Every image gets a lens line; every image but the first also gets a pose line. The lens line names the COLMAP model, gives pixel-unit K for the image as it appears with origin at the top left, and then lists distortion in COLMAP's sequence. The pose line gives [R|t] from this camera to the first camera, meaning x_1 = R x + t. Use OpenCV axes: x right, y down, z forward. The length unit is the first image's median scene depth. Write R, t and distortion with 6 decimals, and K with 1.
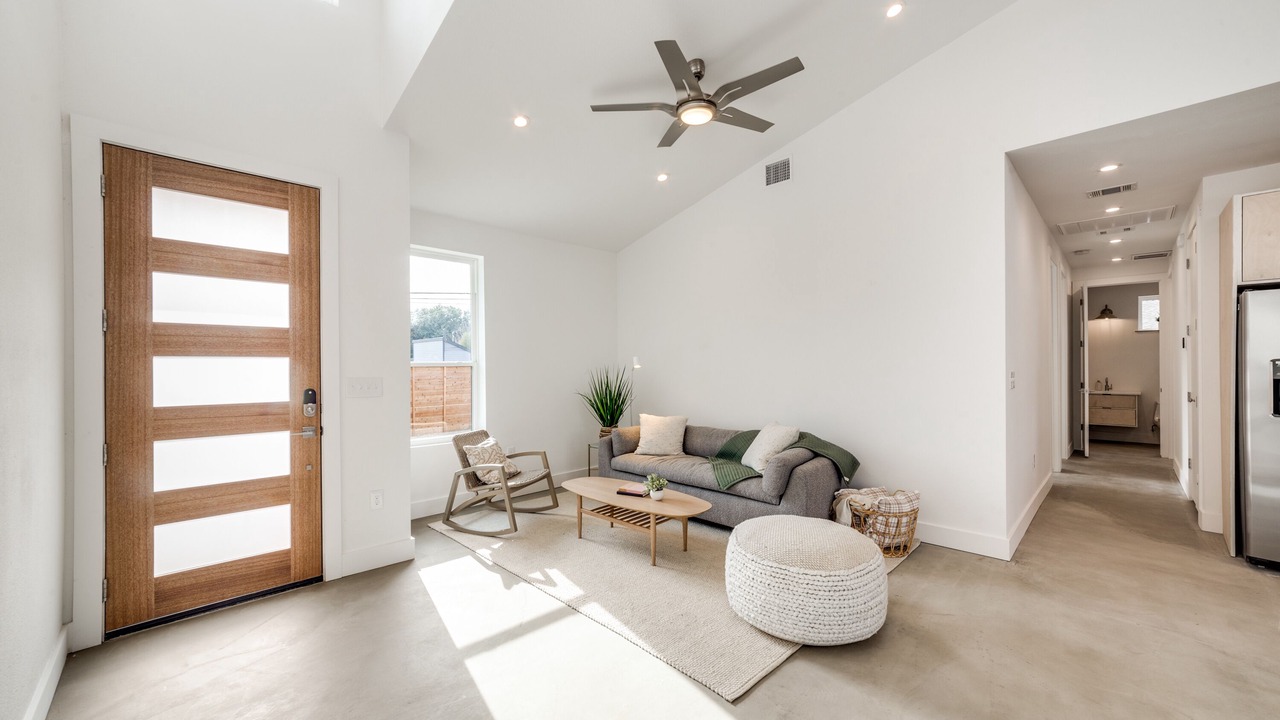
lens RADIAL K [[490.2, 0, 633.7], [0, 490.2, 363.8], [0, 0, 1]] dist [-0.031304, 0.014644]
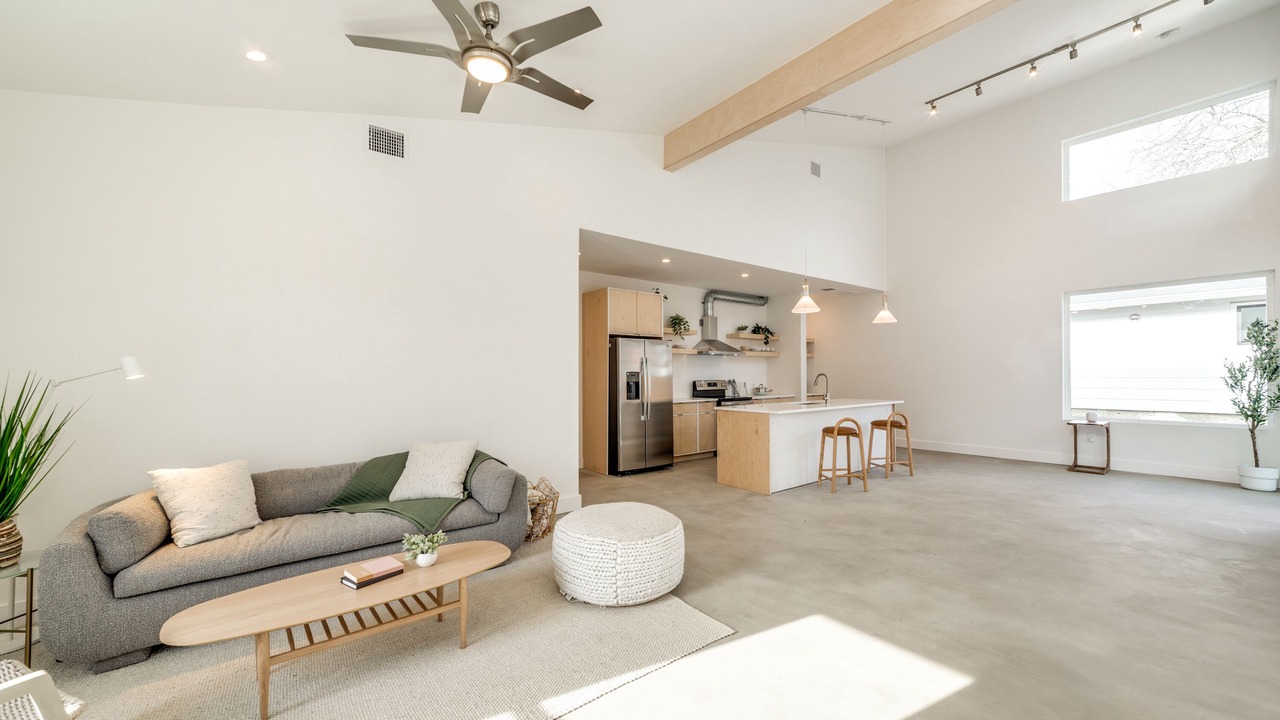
lens RADIAL K [[498.4, 0, 643.4], [0, 498.4, 366.6], [0, 0, 1]] dist [0.009202, -0.000018]
pose [[0.082323, 0.020574, 0.996393, -0.488509], [0.002740, 0.999778, -0.020870, 0.007326], [-0.996602, 0.004448, 0.082248, 0.476113]]
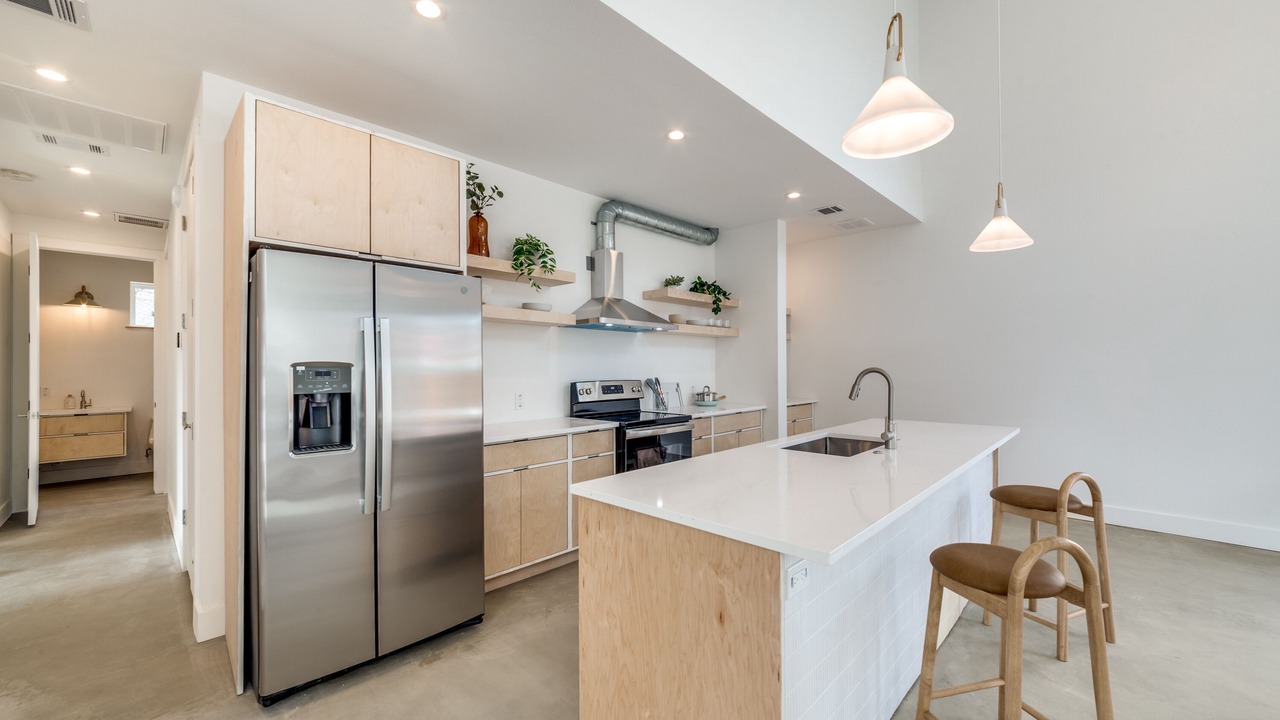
lens RADIAL K [[490.2, 0, 633.7], [0, 490.2, 363.8], [0, 0, 1]] dist [-0.031304, 0.014644]
pose [[-0.026405, 0.010164, 0.999600, 0.429646], [0.002071, 0.999947, -0.010113, -0.000719], [-0.999649, 0.001803, -0.026425, 0.363901]]
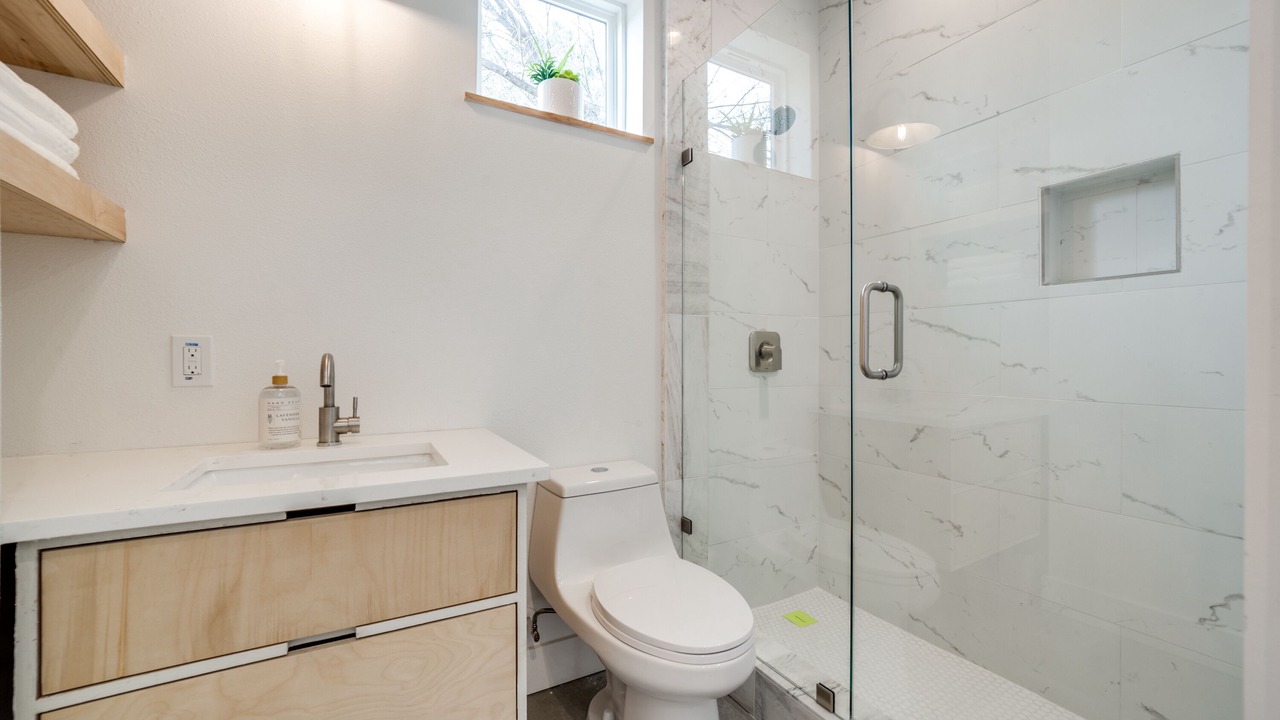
lens RADIAL K [[490.2, 0, 633.7], [0, 490.2, 363.8], [0, 0, 1]] dist [-0.031304, 0.014644]
pose [[0.254811, -0.007036, 0.966965, 1.417701], [0.000408, 0.999974, 0.007169, 0.050190], [-0.966991, -0.001432, 0.254807, 1.434422]]
